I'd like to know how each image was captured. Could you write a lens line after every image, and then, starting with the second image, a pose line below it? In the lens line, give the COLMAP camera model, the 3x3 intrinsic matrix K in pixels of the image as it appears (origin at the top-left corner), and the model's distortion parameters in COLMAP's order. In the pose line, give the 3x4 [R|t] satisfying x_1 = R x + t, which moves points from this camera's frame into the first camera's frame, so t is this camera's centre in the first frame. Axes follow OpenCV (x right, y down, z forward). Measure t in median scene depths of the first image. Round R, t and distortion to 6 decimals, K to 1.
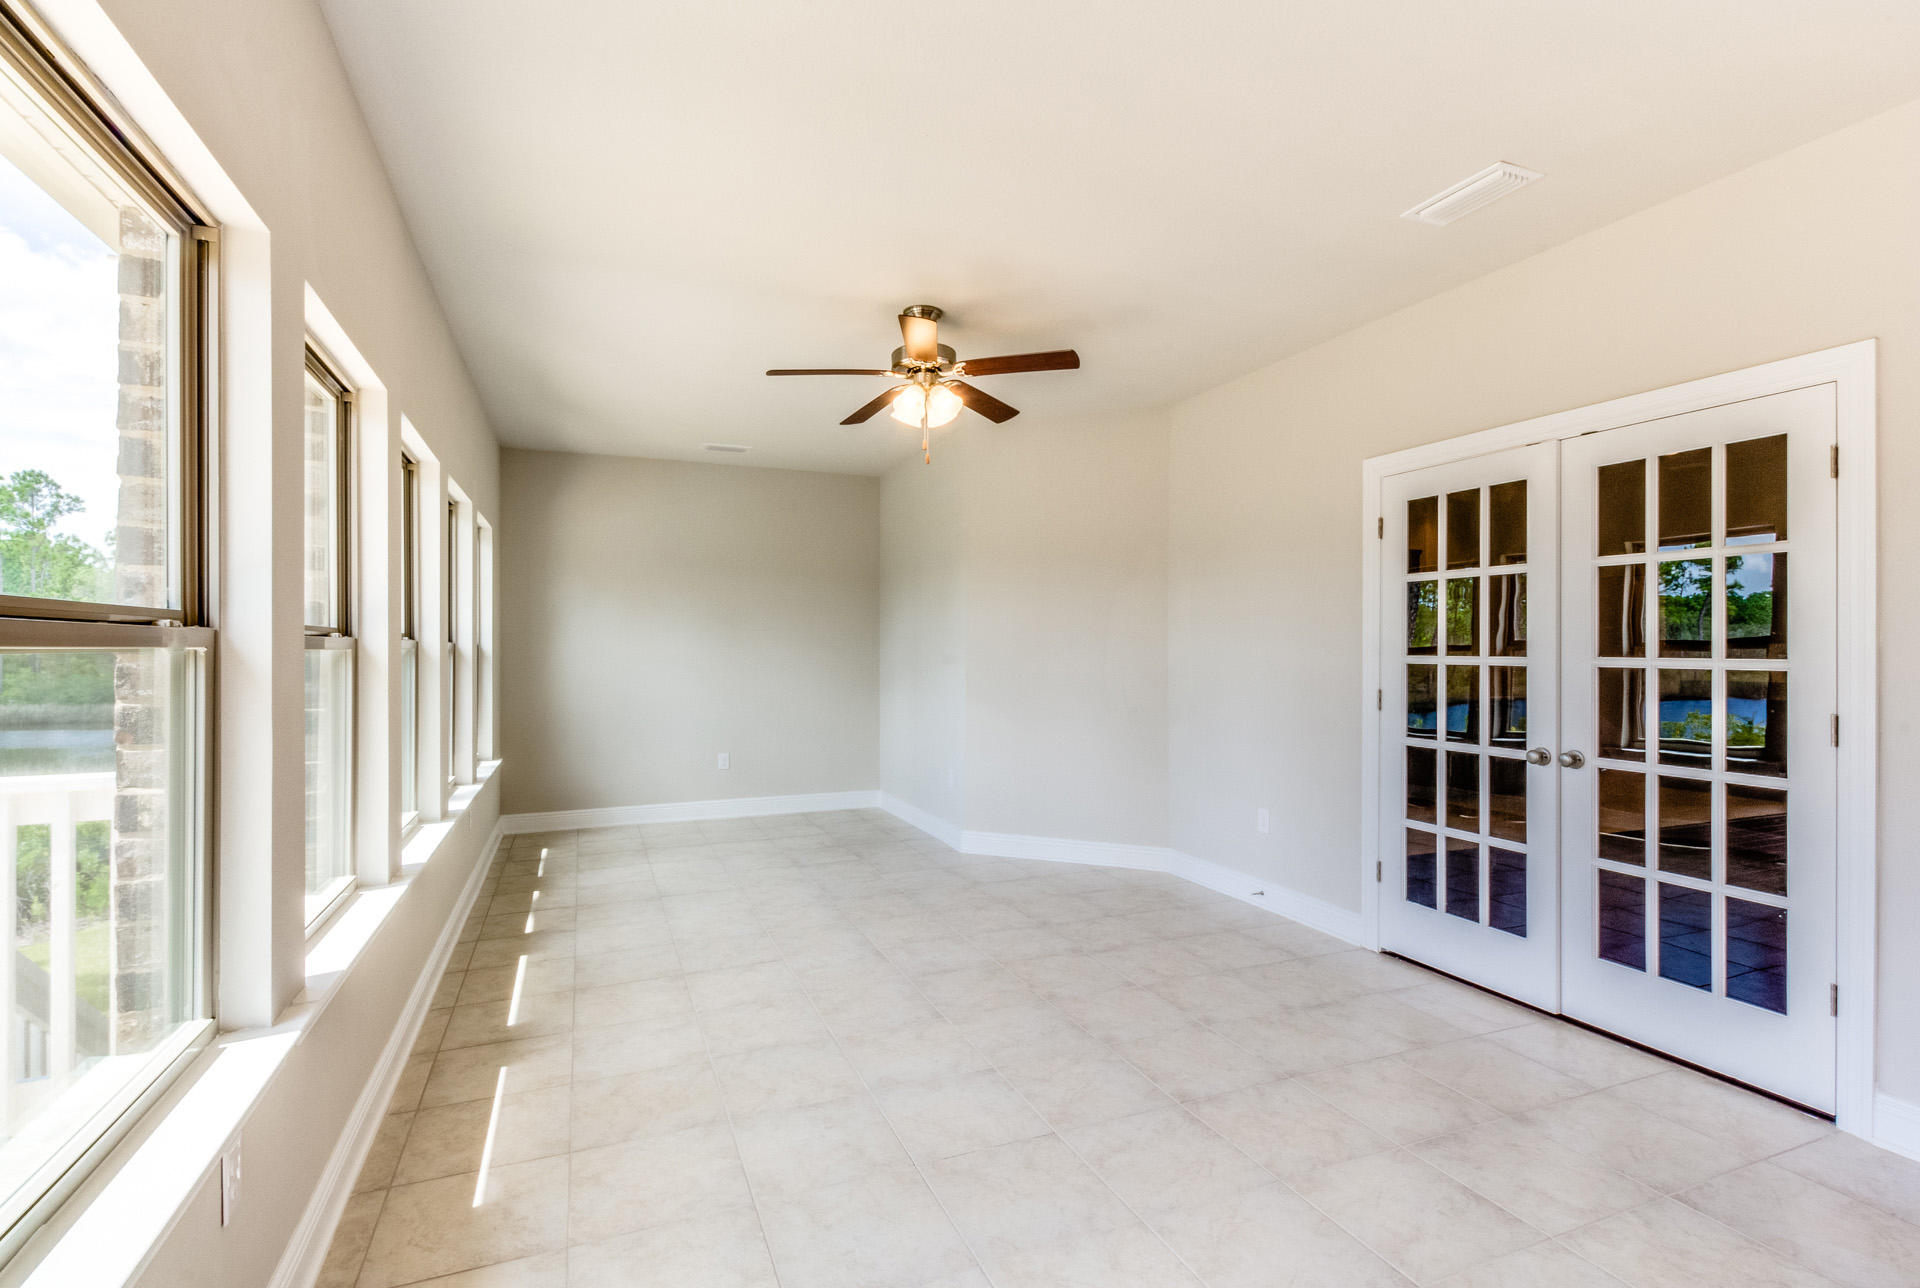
lens RADIAL K [[889.0, 0, 958.0], [0, 889.0, 645.8], [0, 0, 1]] dist [-0.000205, -0.001962]
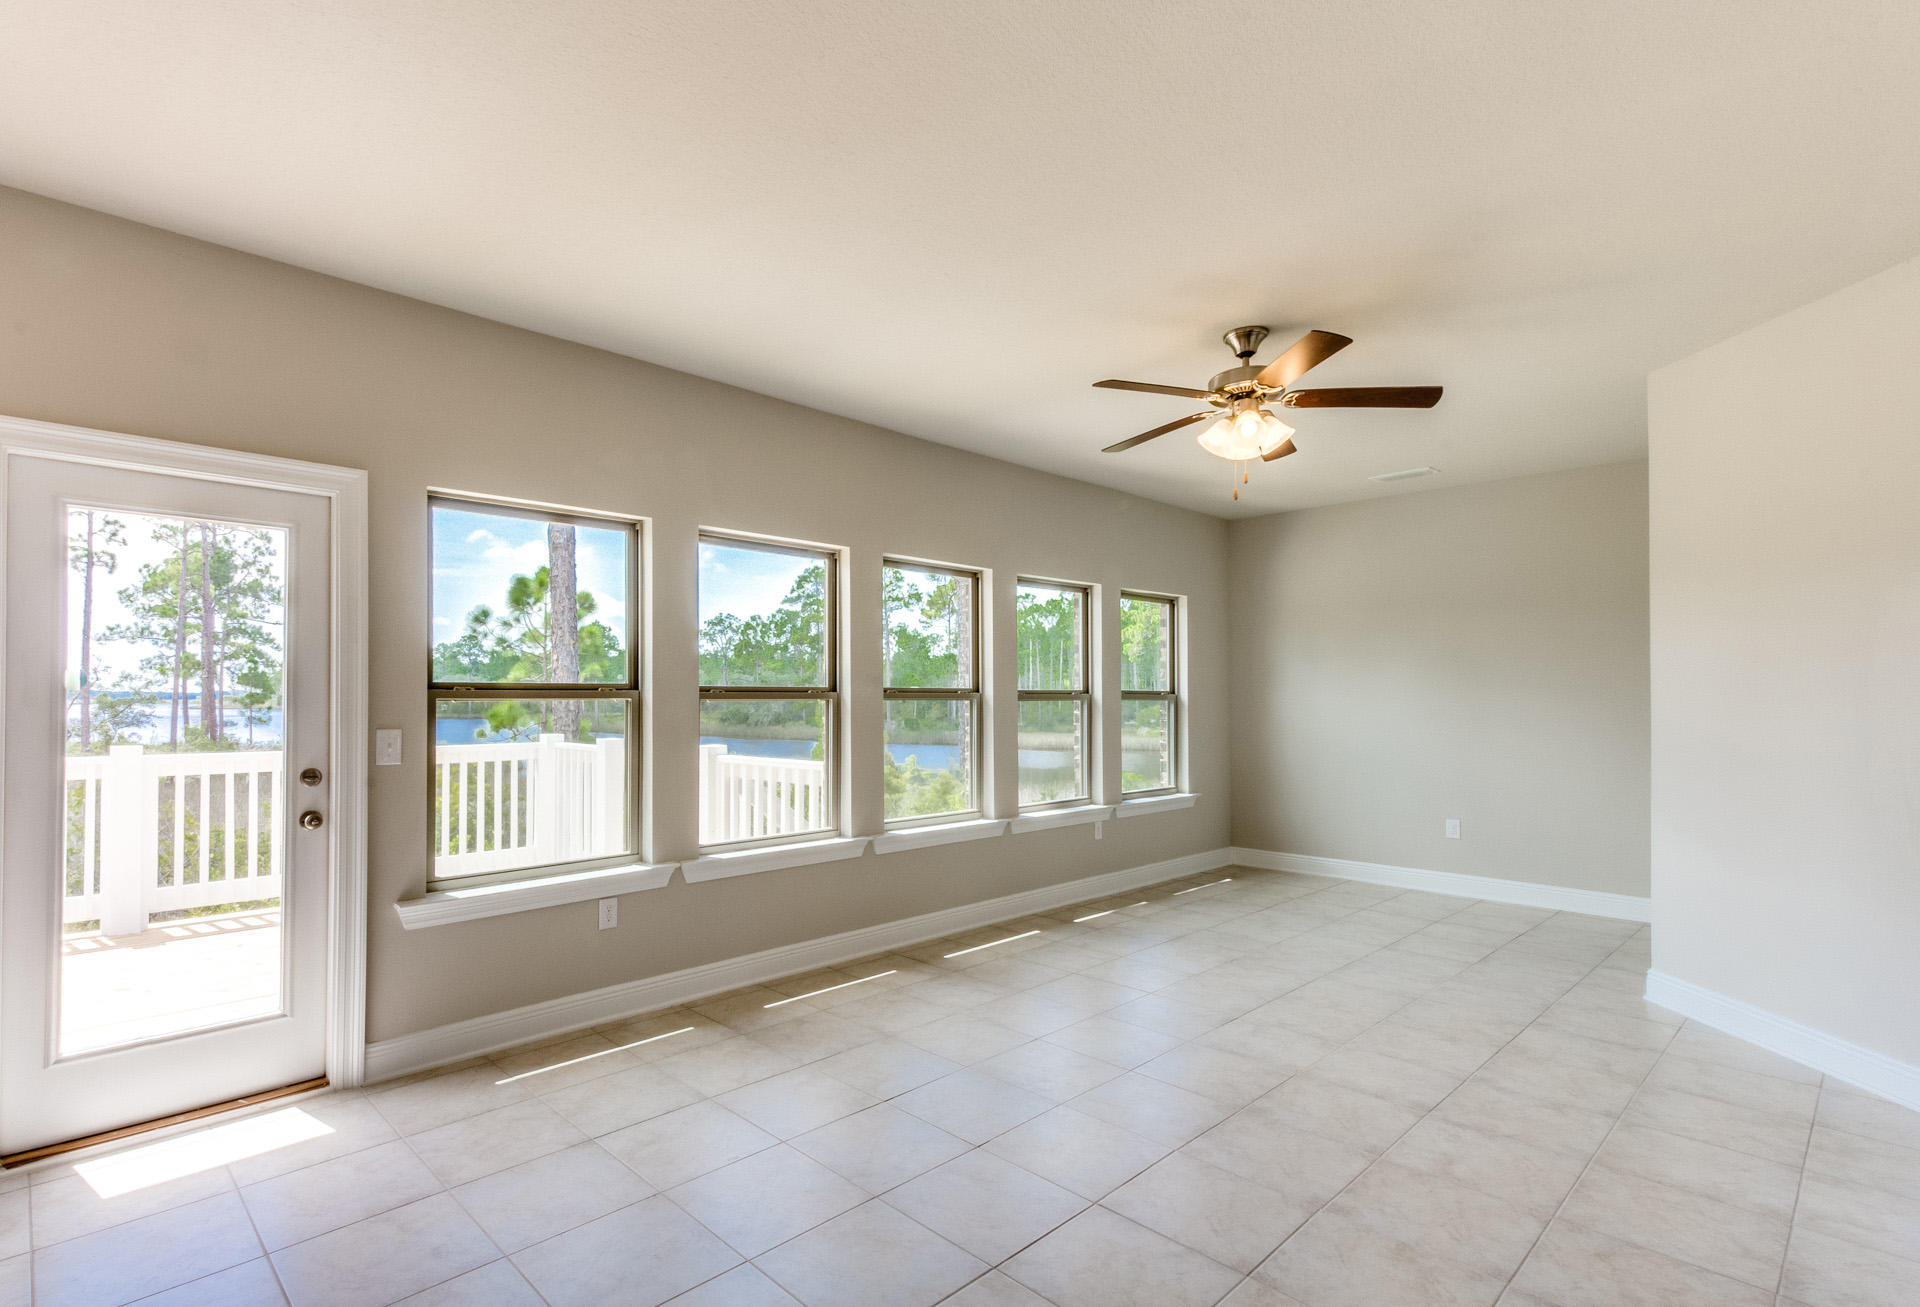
lens RADIAL K [[946.7, 0, 958.6], [0, 946.7, 661.1], [0, 0, 1]] dist [-0.000363, -0.000512]
pose [[0.381792, -0.026990, -0.923854, 0.746504], [-0.005564, 0.999488, -0.031499, -0.010036], [0.924232, 0.017167, 0.381446, 0.323556]]
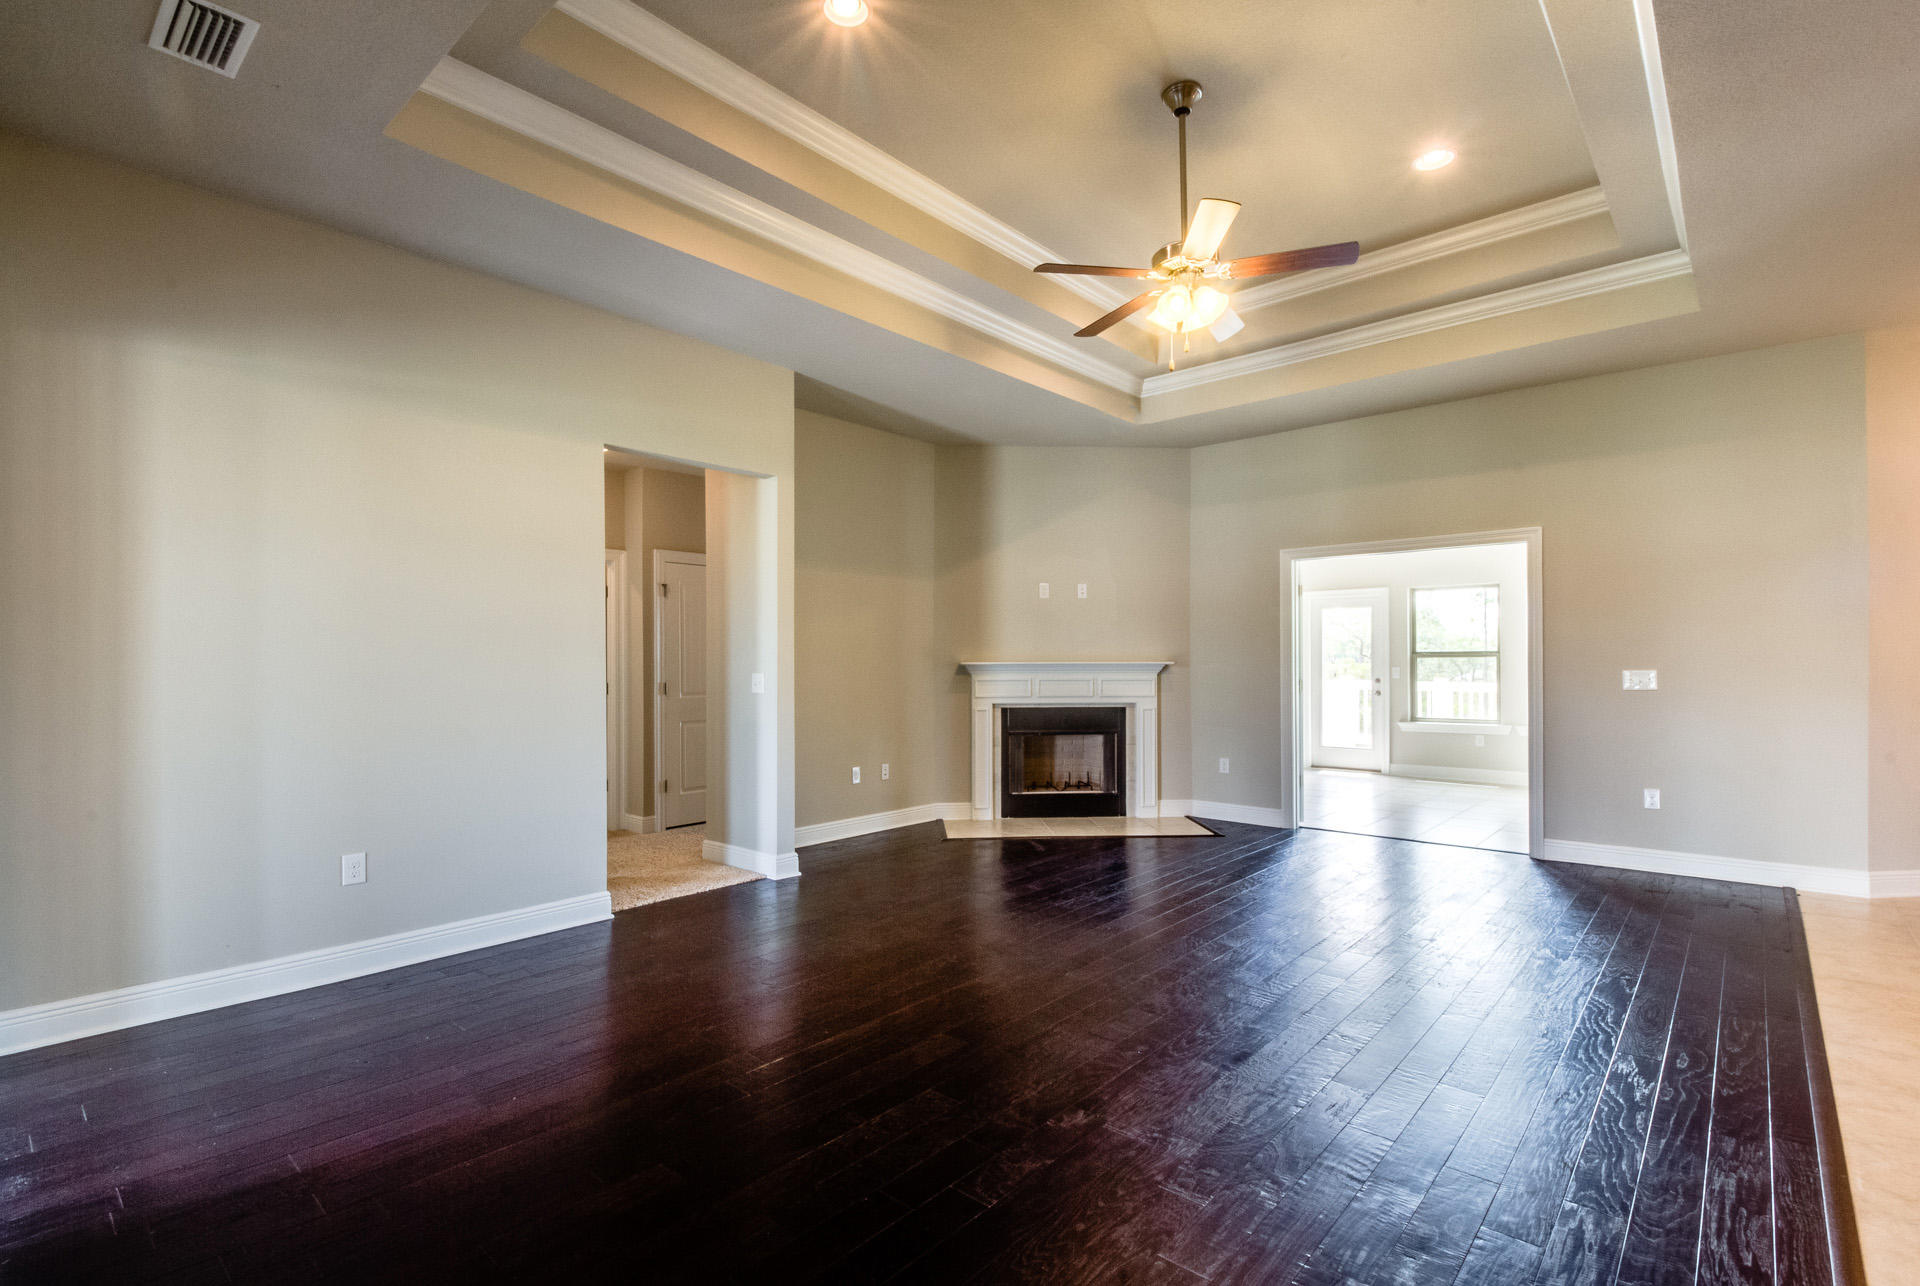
lens RADIAL K [[889.0, 0, 960.2], [0, 889.0, 651.3], [0, 0, 1]] dist [-0.000205, -0.001962]
pose [[-0.904910, 0.000012, -0.425603, 1.868311], [0.005054, 0.999930, -0.010717, 0.003589], [0.425573, -0.011849, -0.904847, 1.815421]]
